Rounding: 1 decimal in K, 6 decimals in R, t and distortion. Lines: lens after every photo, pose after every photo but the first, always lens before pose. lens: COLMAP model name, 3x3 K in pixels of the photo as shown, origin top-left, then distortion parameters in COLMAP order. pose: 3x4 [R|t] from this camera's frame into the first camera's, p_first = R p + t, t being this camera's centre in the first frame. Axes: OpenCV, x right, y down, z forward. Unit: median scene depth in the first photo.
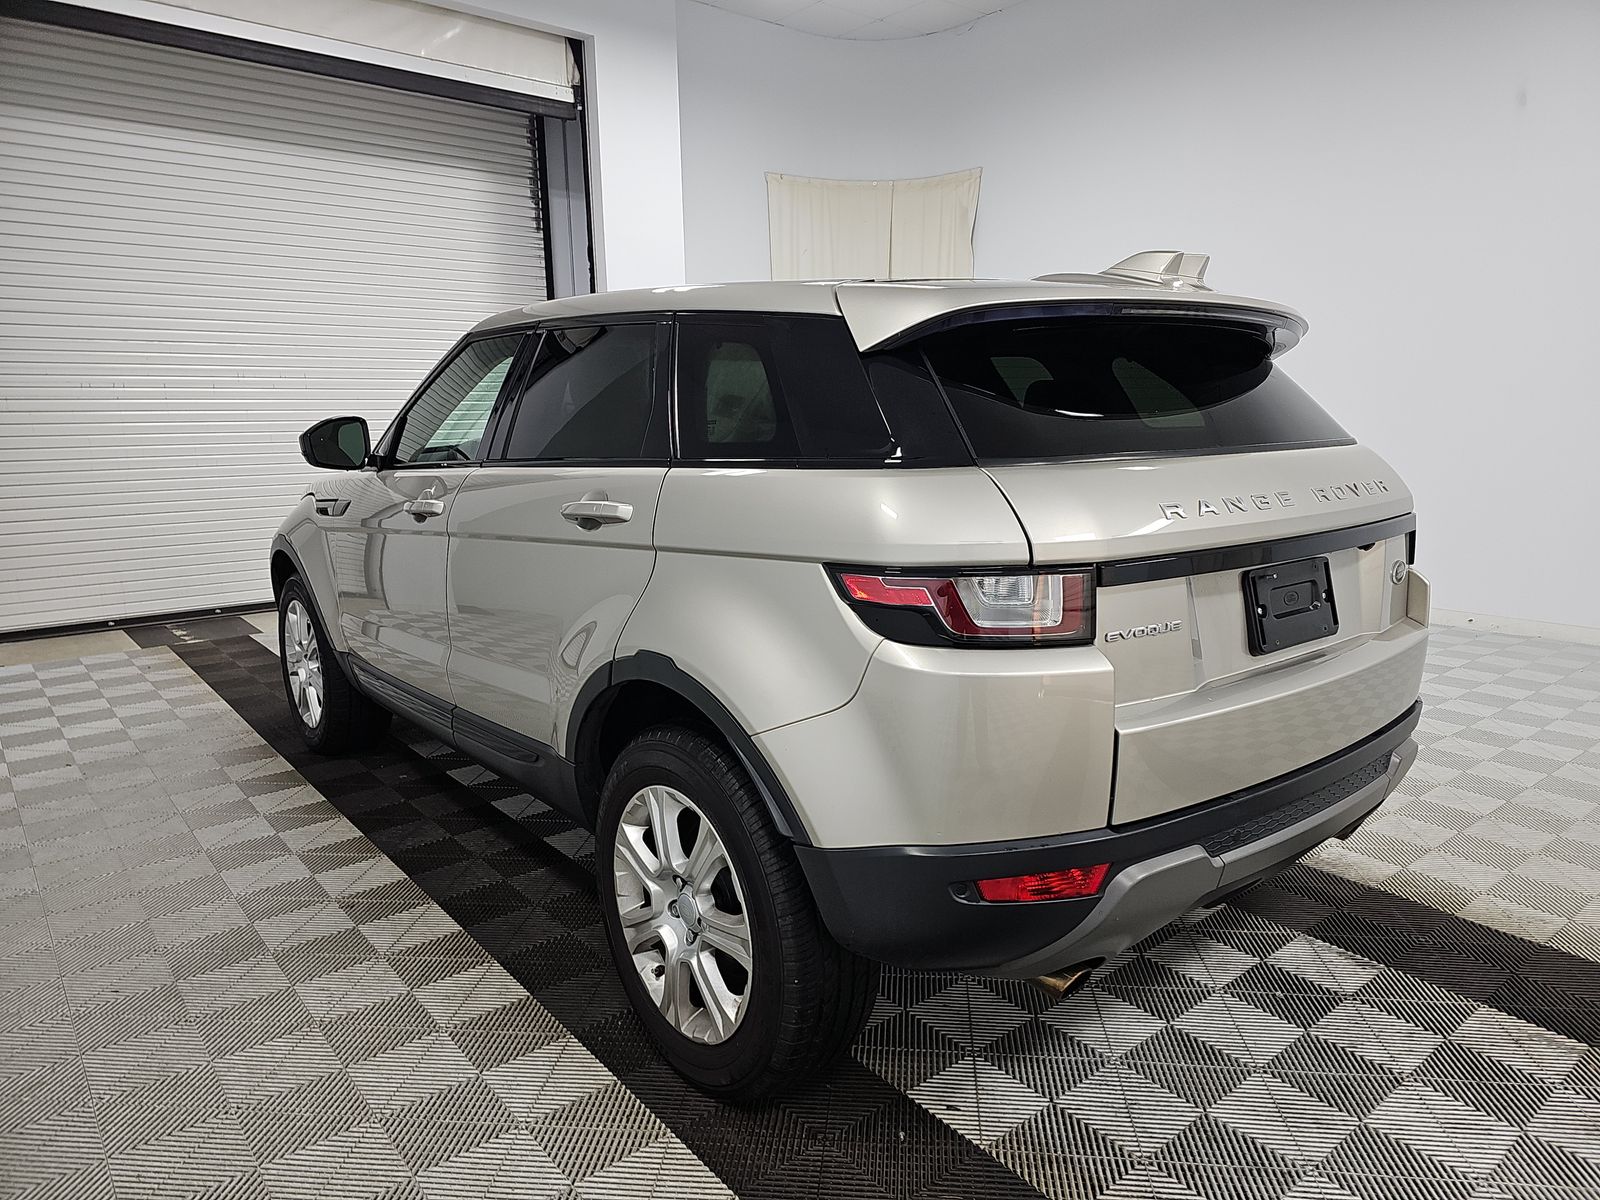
lens RADIAL K [[1028.7, 0, 819.0], [0, 1028.7, 628.7], [0, 0, 1]] dist [0.001249, -0.000258]
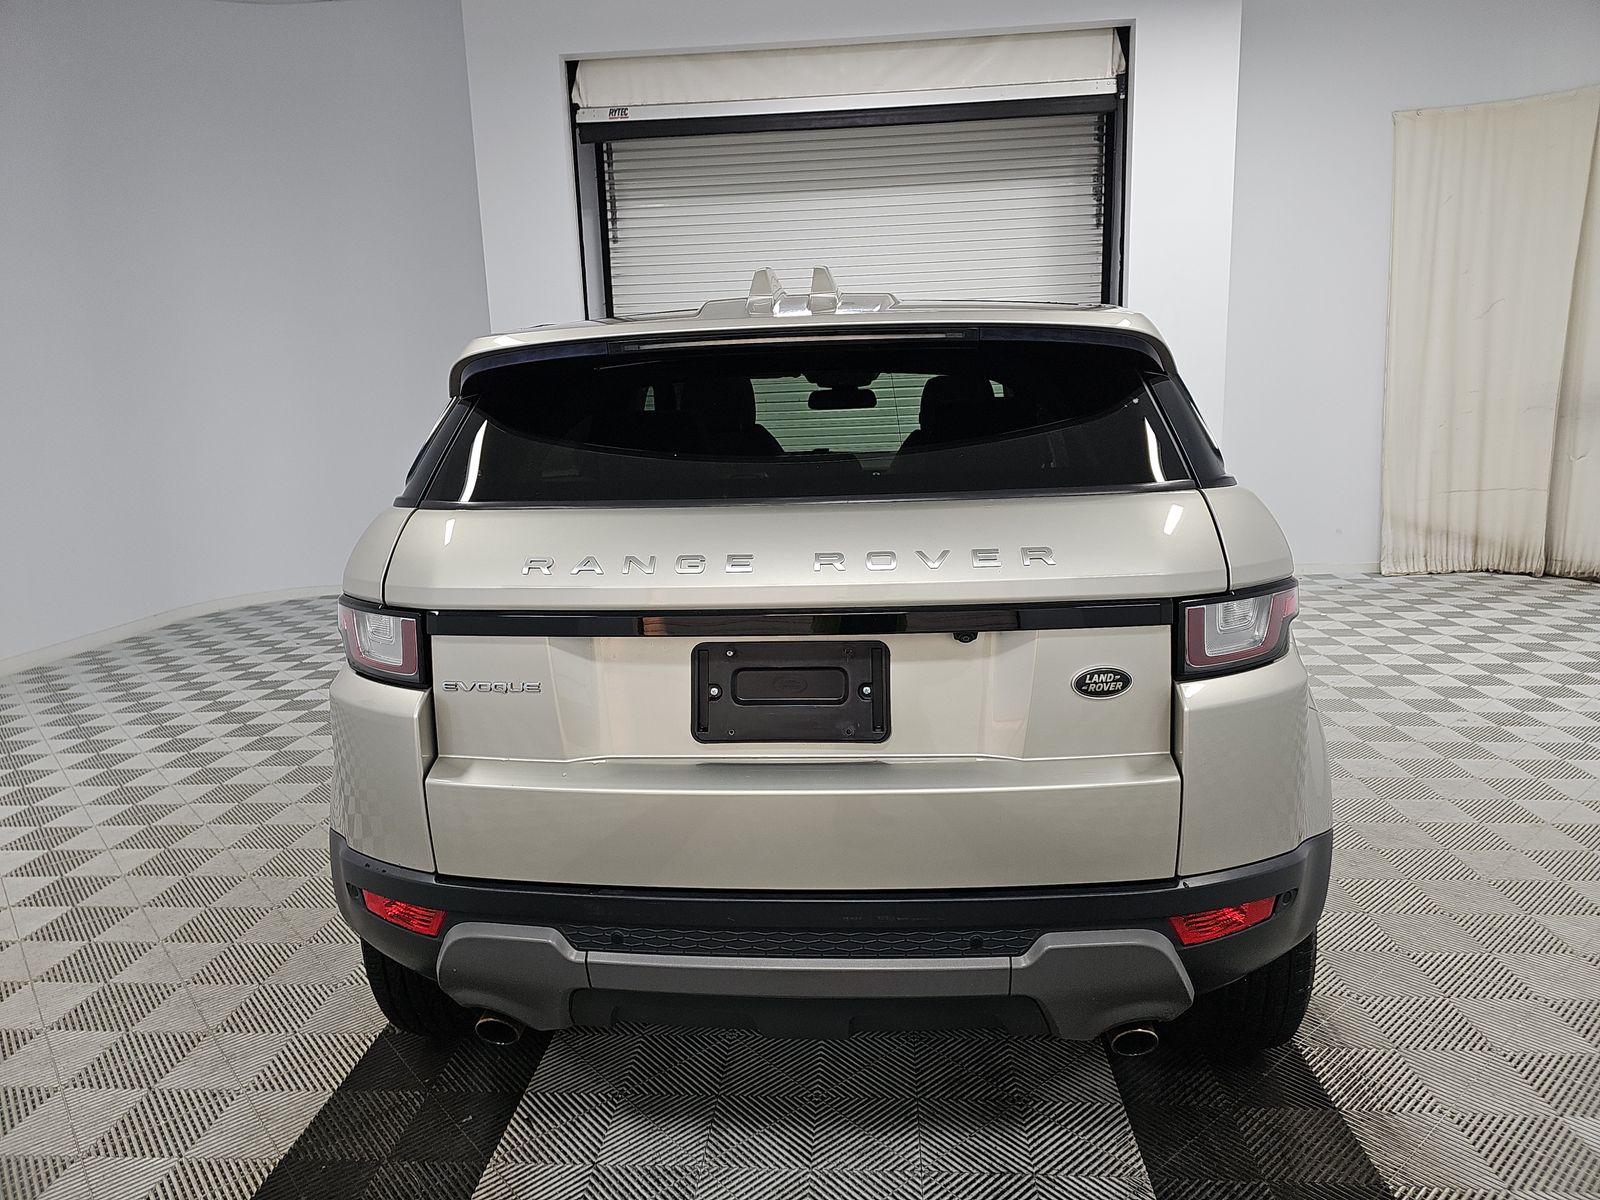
lens RADIAL K [[1041.9, 0, 800.0], [0, 1041.9, 600.0], [0, 0, 1]] dist [0.002542, -0.001175]
pose [[0.718368, 0.103012, -0.687994, 0.272830], [-0.113655, 0.993067, 0.030017, -0.032245], [0.686316, 0.056631, 0.725095, 0.110172]]
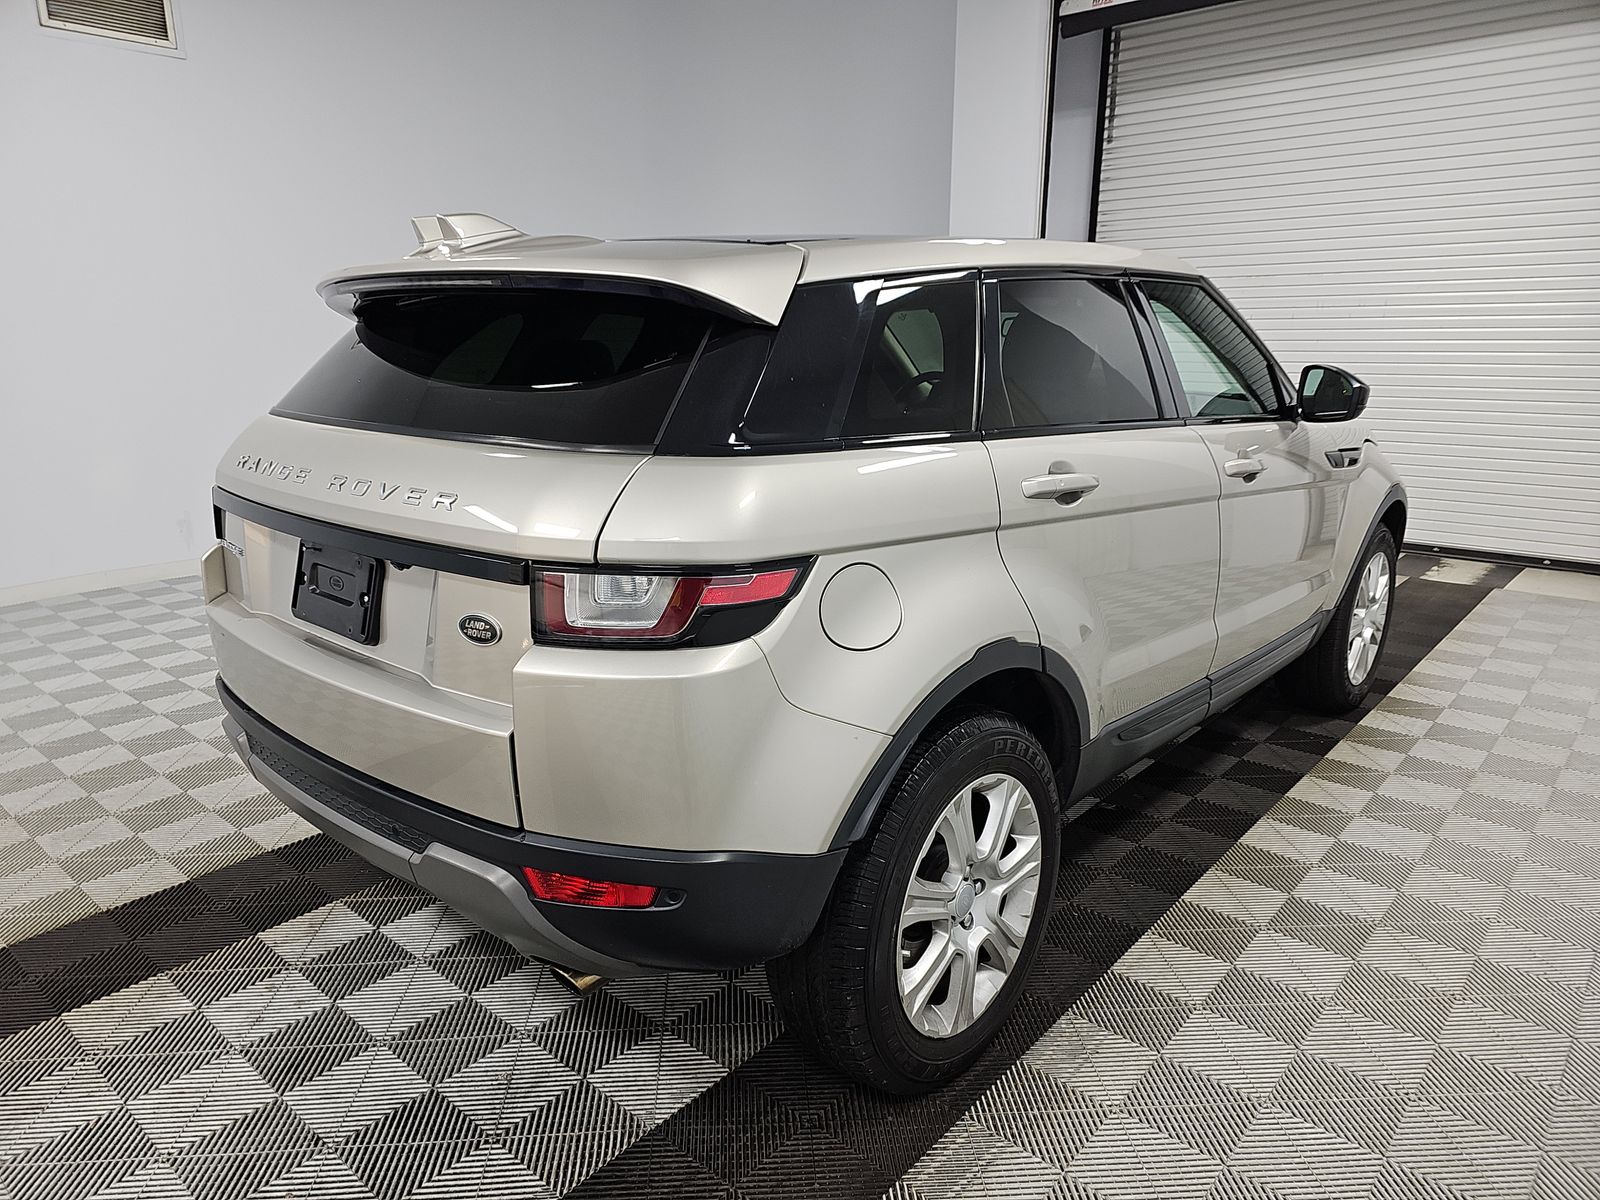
lens RADIAL K [[1028.7, 0, 819.0], [0, 1028.7, 628.7], [0, 0, 1]] dist [0.001249, -0.000258]
pose [[0.152092, 0.271418, -0.950368, 0.392995], [-0.189465, 0.951729, 0.241485, -0.083421], [0.970037, 0.143334, 0.196175, 0.337297]]
